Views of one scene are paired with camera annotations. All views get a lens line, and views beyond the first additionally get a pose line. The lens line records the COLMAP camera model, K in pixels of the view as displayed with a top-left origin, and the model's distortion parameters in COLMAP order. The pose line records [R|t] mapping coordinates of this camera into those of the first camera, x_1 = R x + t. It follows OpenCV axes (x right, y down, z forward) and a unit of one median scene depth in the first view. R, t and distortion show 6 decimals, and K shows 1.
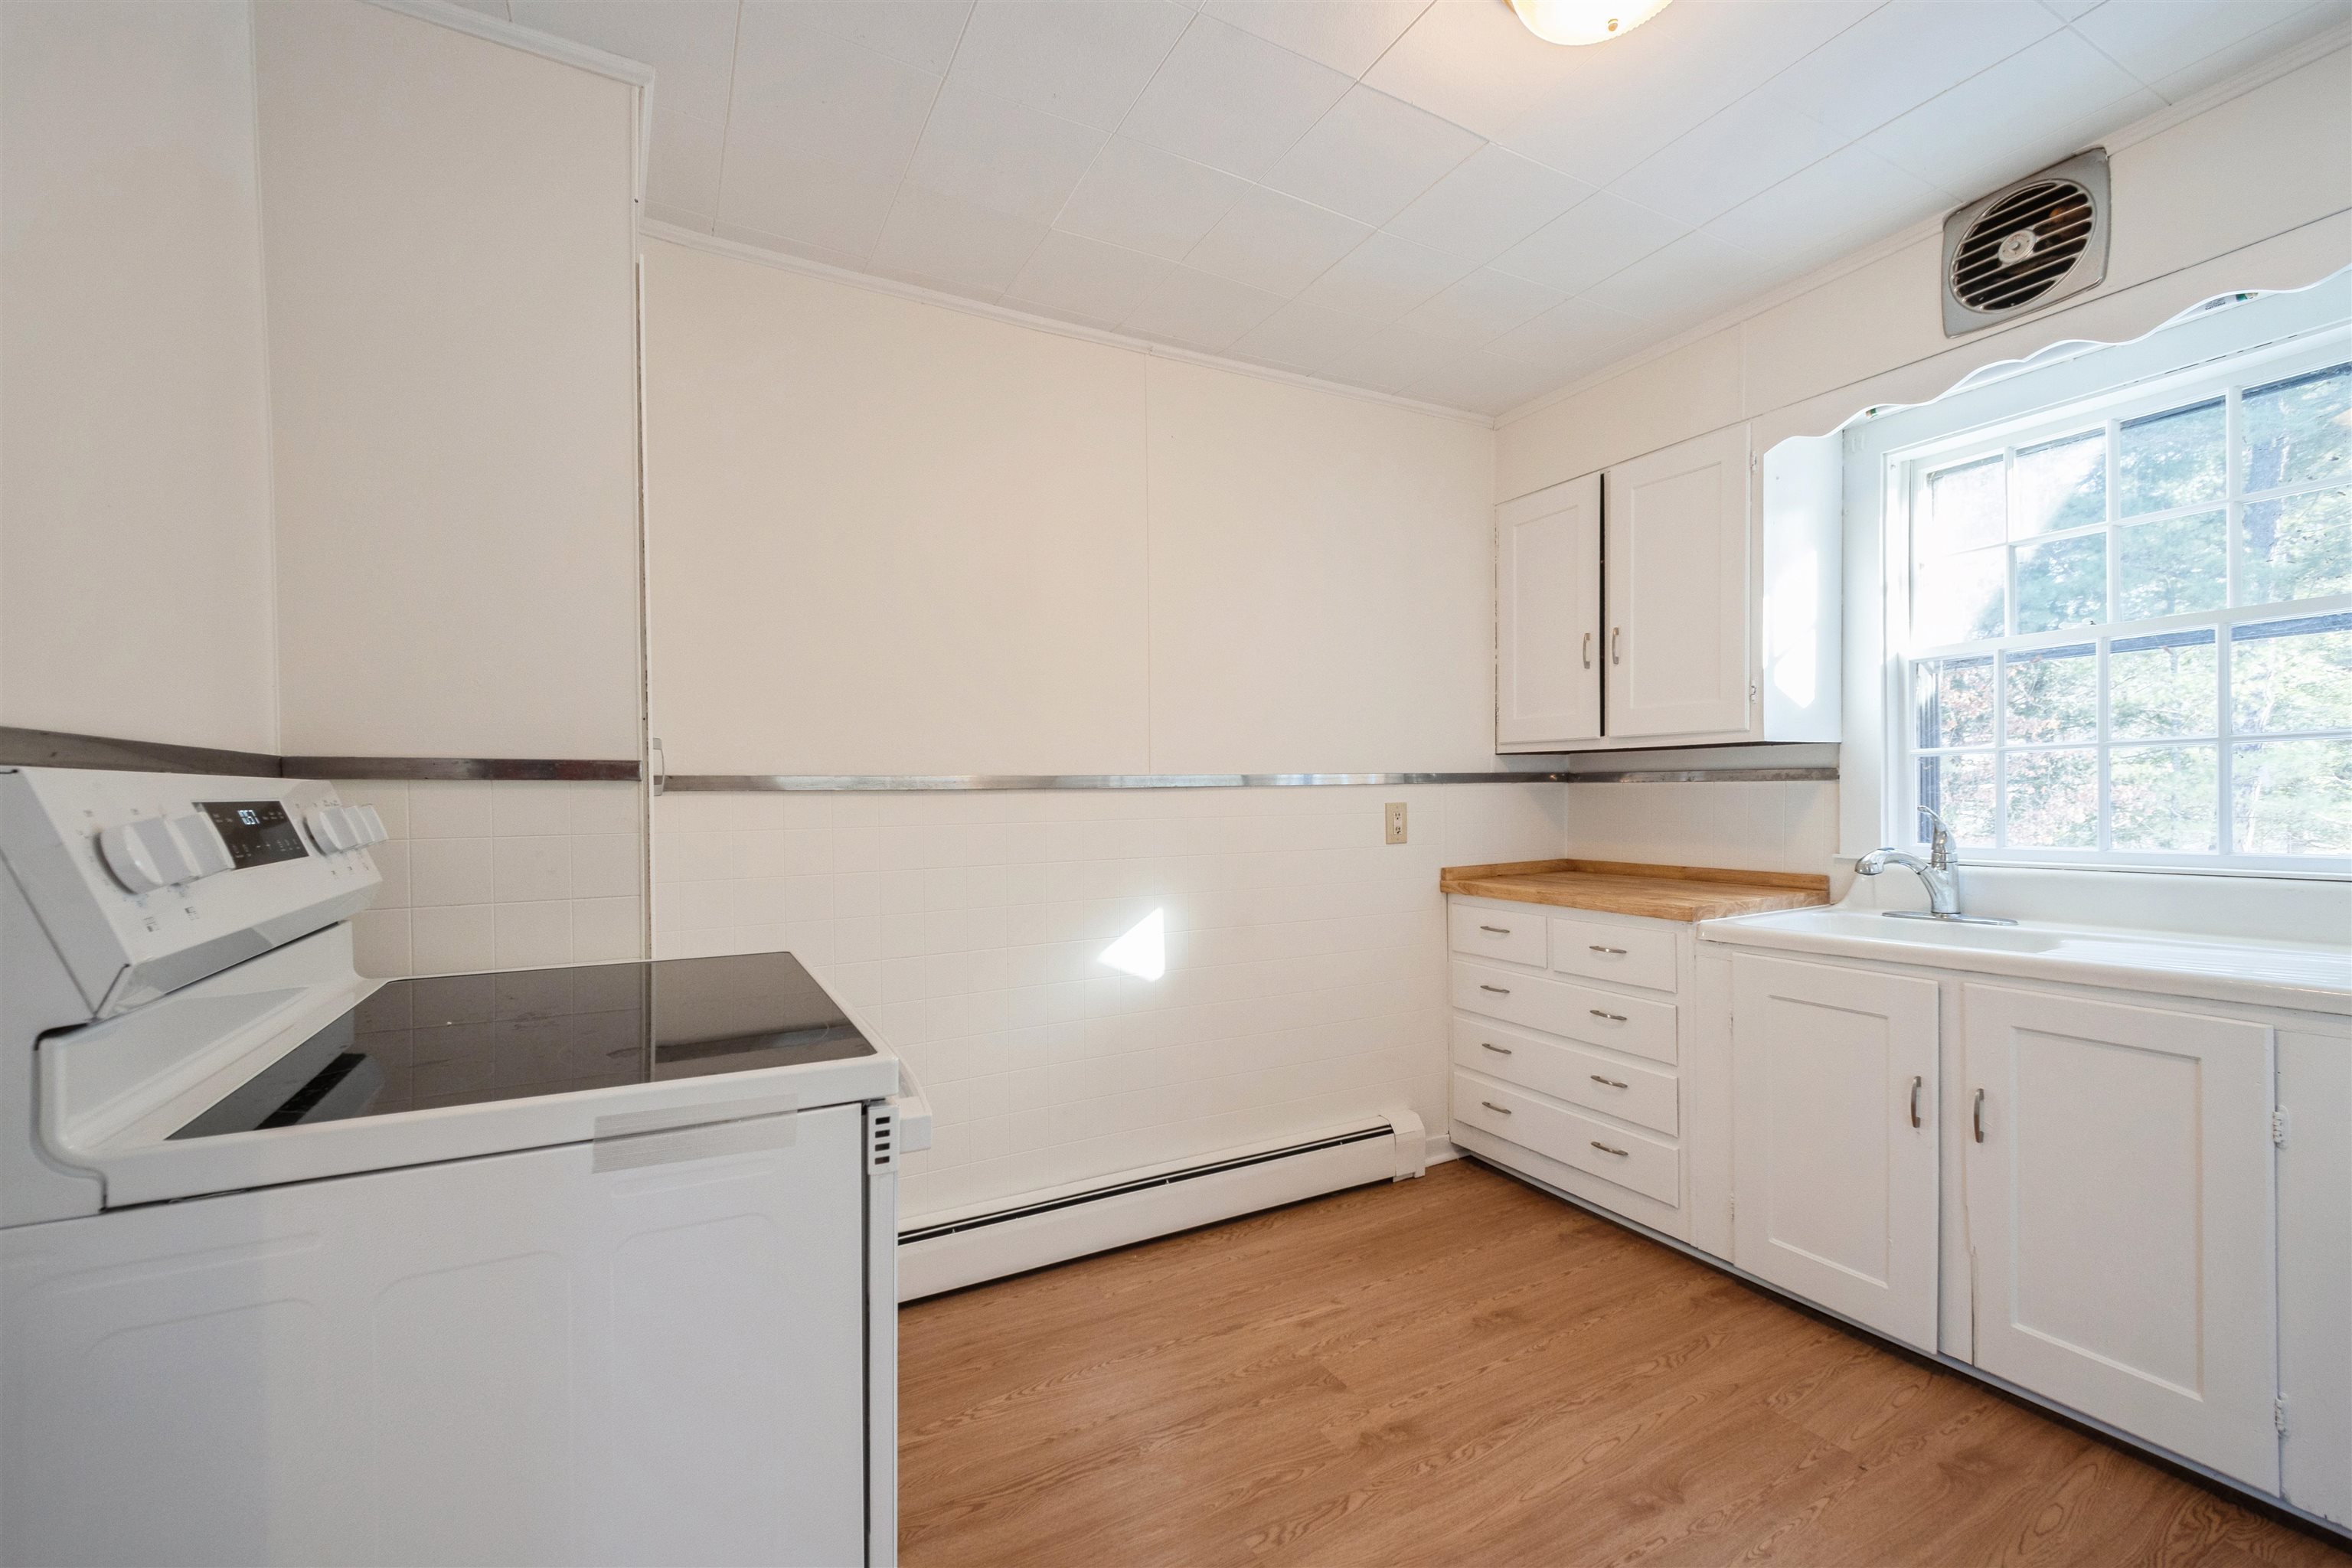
lens RADIAL K [[963.1, 0, 1125.6], [0, 963.1, 806.7], [0, 0, 1]] dist [0.004142, -0.000072]
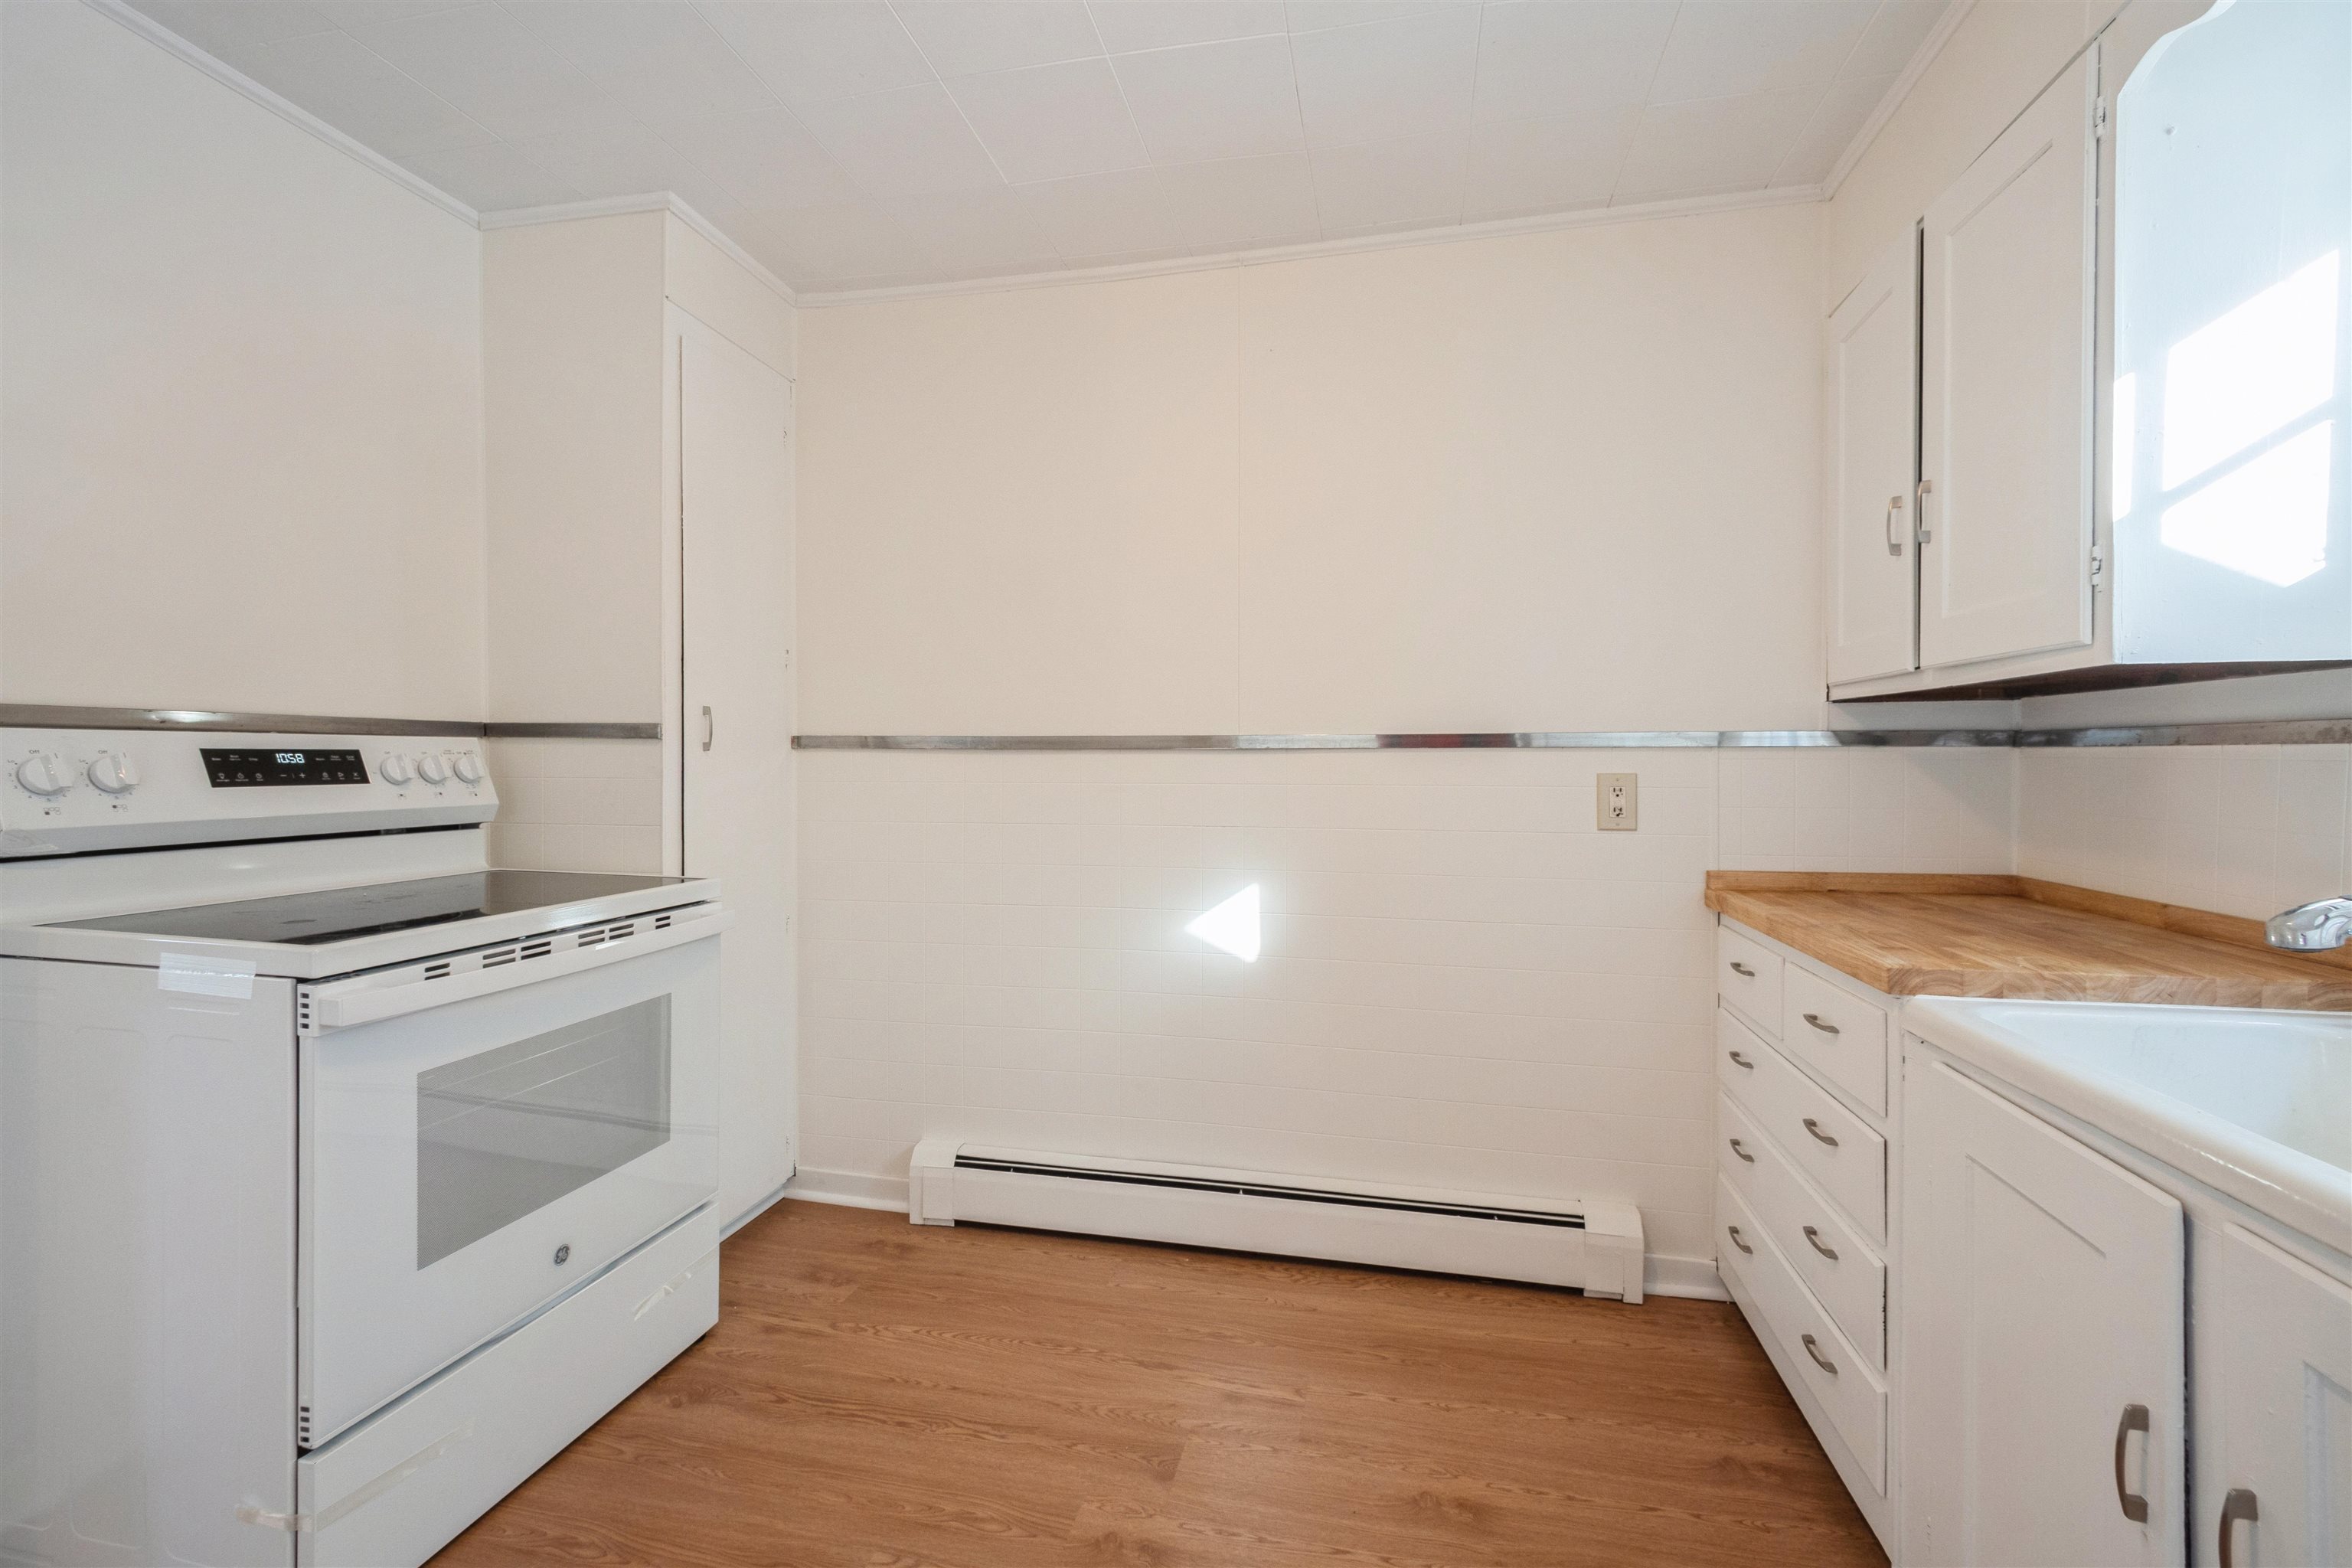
lens RADIAL K [[956.8, 0, 1191.5], [0, 956.8, 773.5], [0, 0, 1]] dist [0.002676, -0.000696]
pose [[0.774974, 0.021620, -0.631623, 0.592836], [-0.021216, 0.999741, 0.008189, -0.004092], [0.631637, 0.007054, 0.775232, 0.300021]]
